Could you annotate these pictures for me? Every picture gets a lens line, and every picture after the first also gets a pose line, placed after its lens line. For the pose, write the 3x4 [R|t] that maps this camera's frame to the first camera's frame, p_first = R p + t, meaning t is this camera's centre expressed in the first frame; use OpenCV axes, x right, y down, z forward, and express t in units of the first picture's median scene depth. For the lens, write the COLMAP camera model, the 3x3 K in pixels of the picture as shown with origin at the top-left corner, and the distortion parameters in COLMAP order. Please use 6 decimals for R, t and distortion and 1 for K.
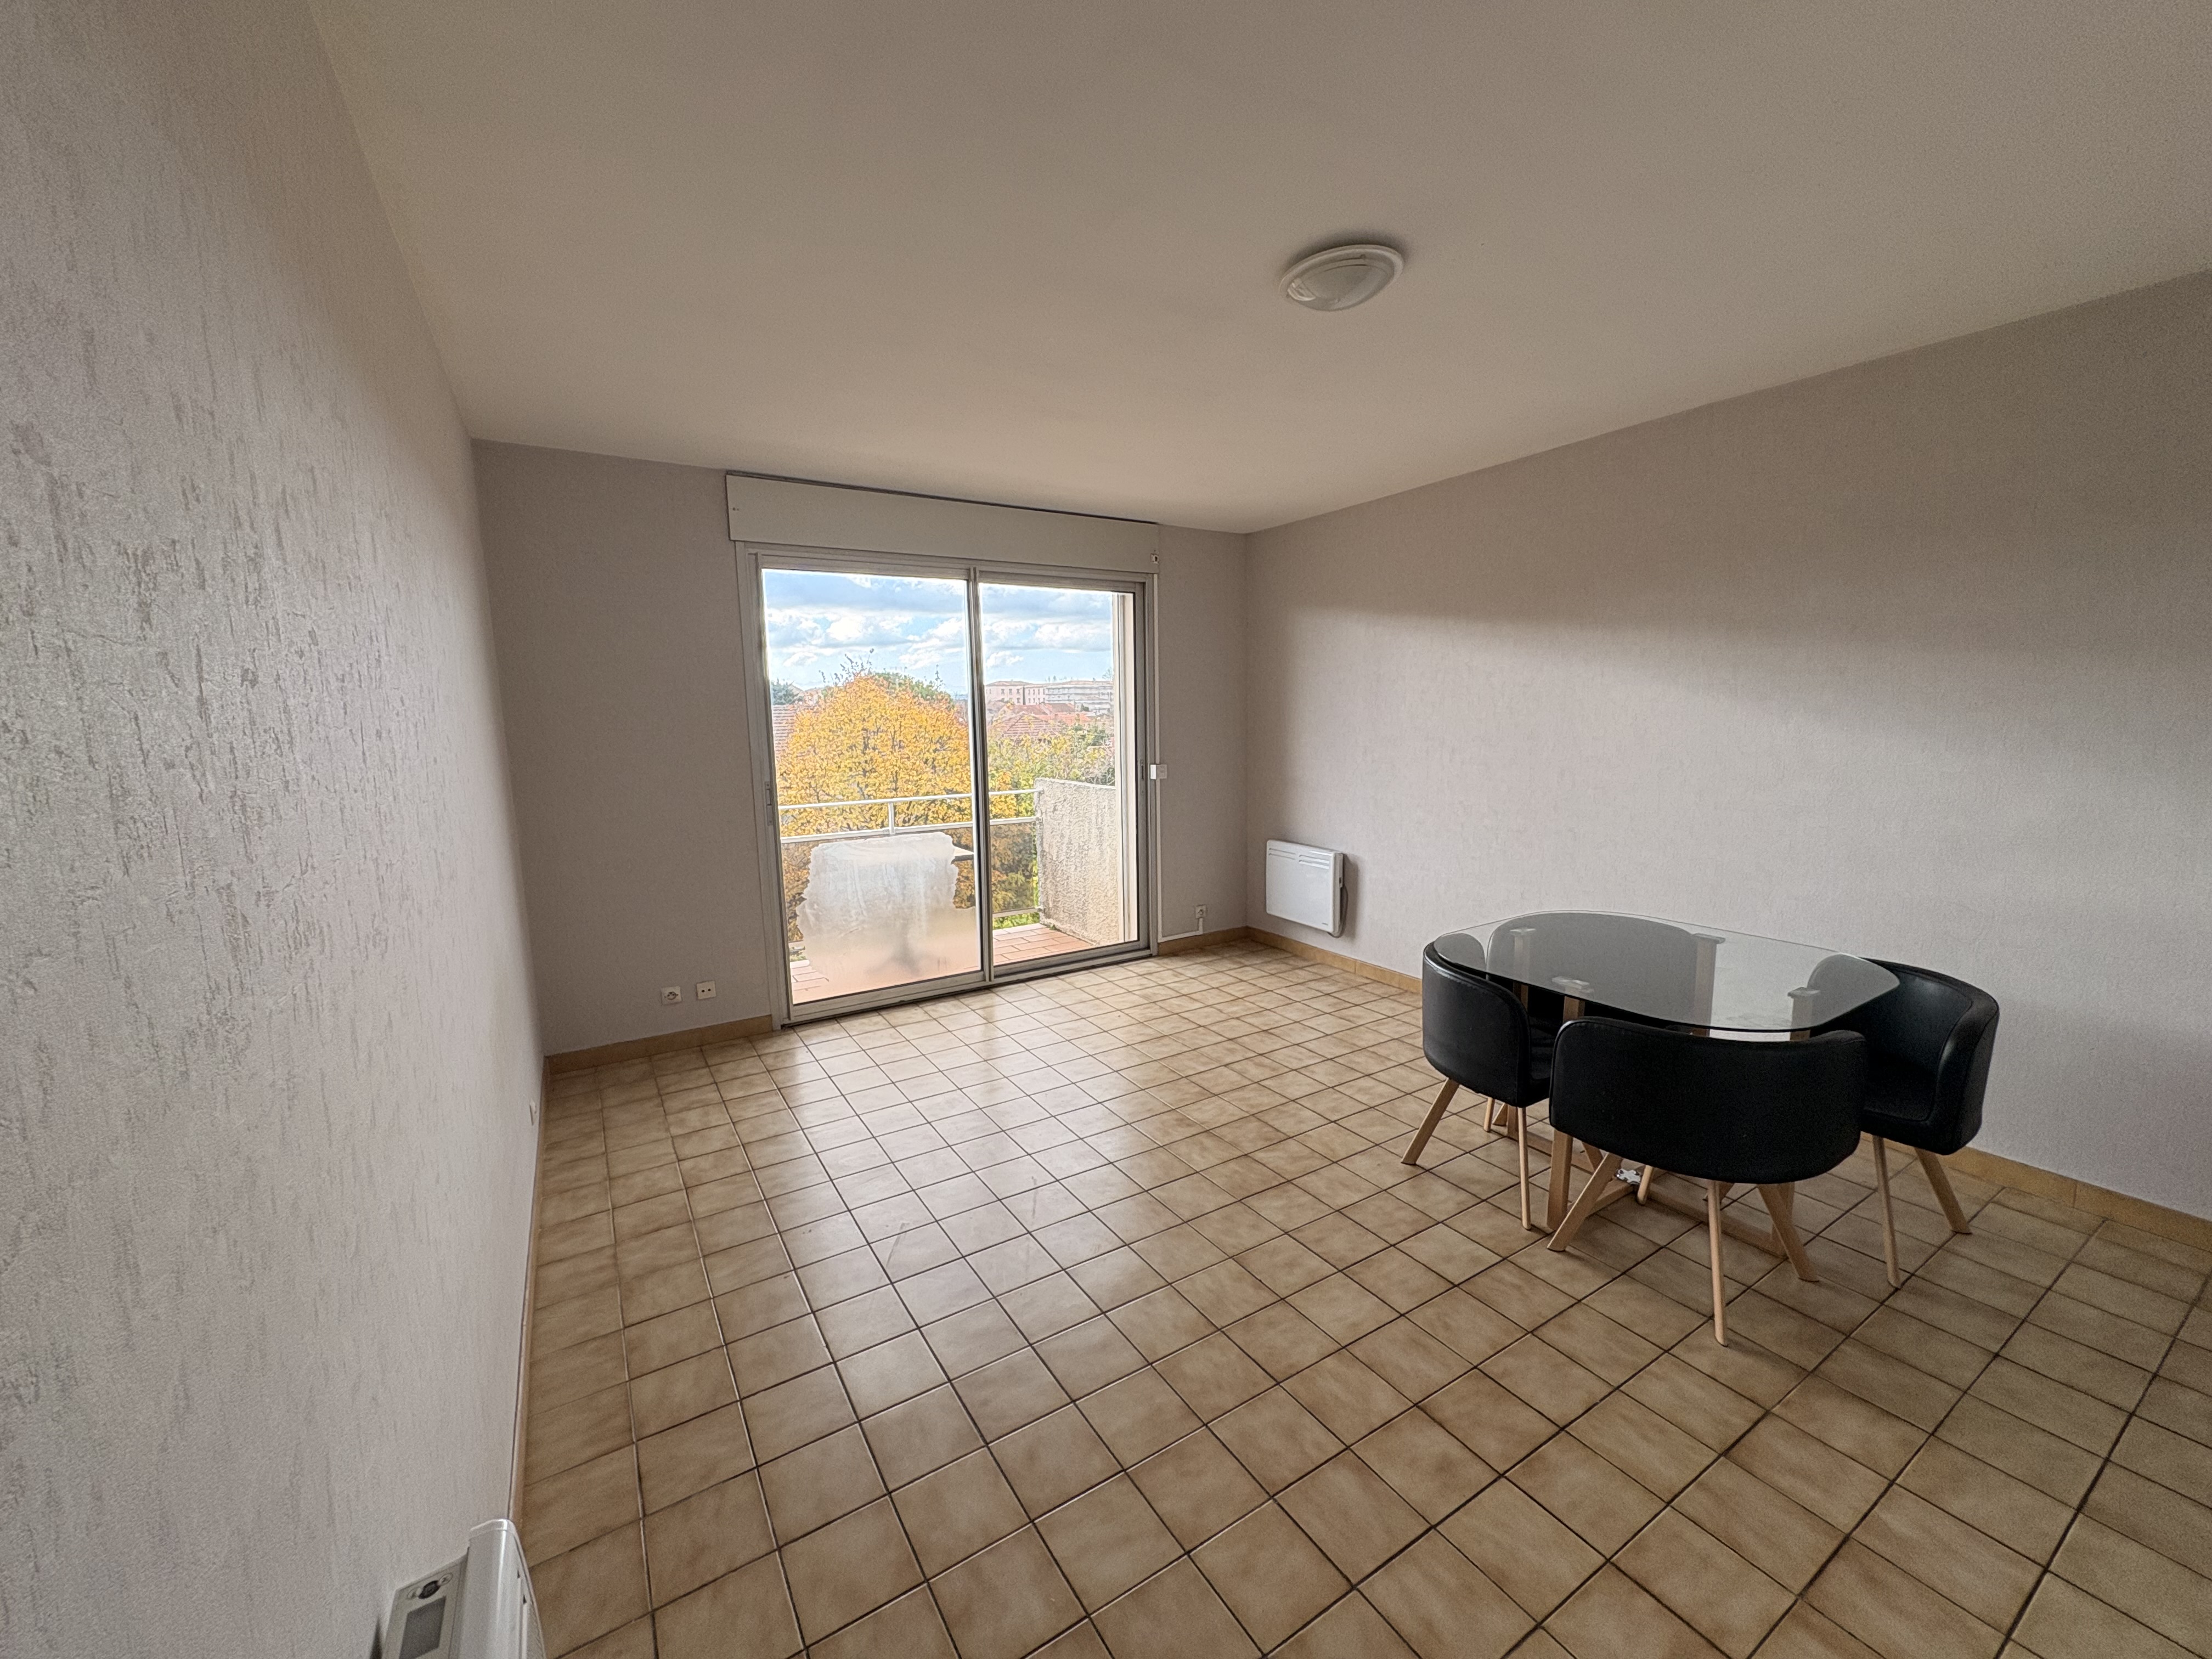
lens RADIAL K [[878.3, 0, 1106.0], [0, 878.3, 829.5], [0, 0, 1]] dist [-0.000056, -0.000015]
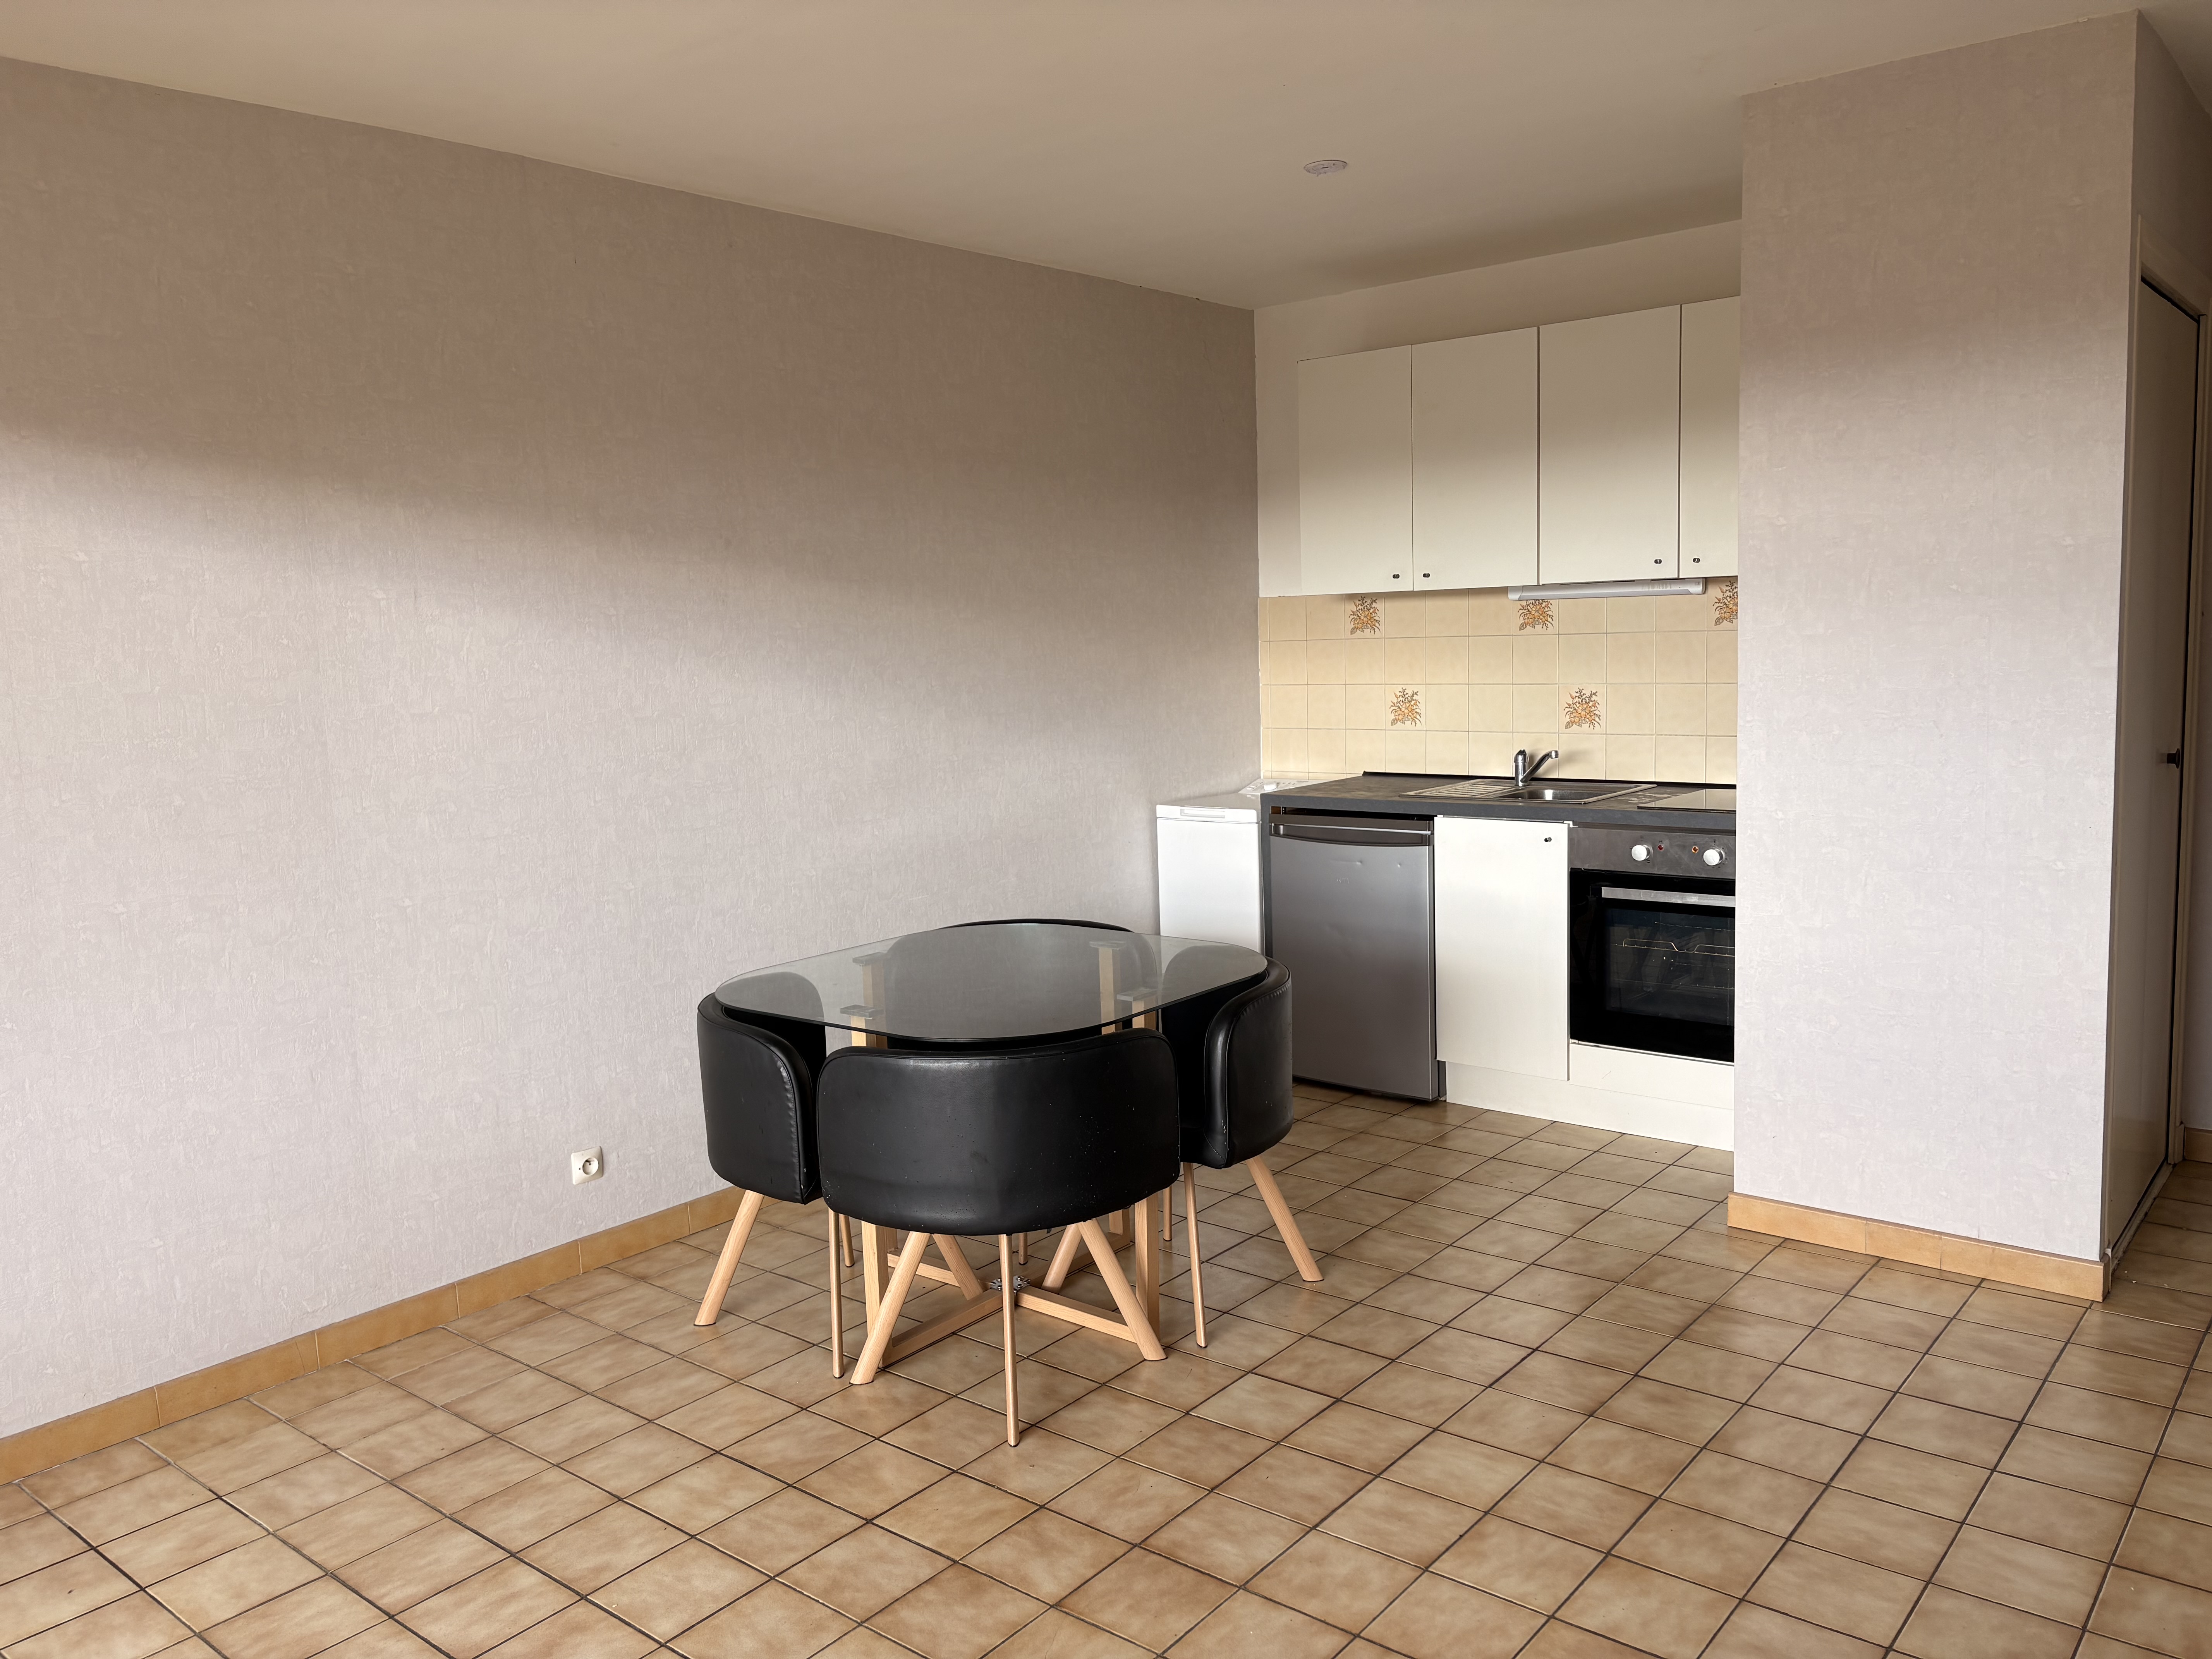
lens RADIAL K [[1678.5, 0, 1106.0], [0, 1678.5, 829.5], [0, 0, 1]] dist [0.057570, -0.069697]
pose [[-0.315859, -0.081739, 0.945279, -0.705890], [0.179982, 0.973031, 0.144278, -0.150441], [-0.931579, 0.215705, -0.292629, 1.275077]]
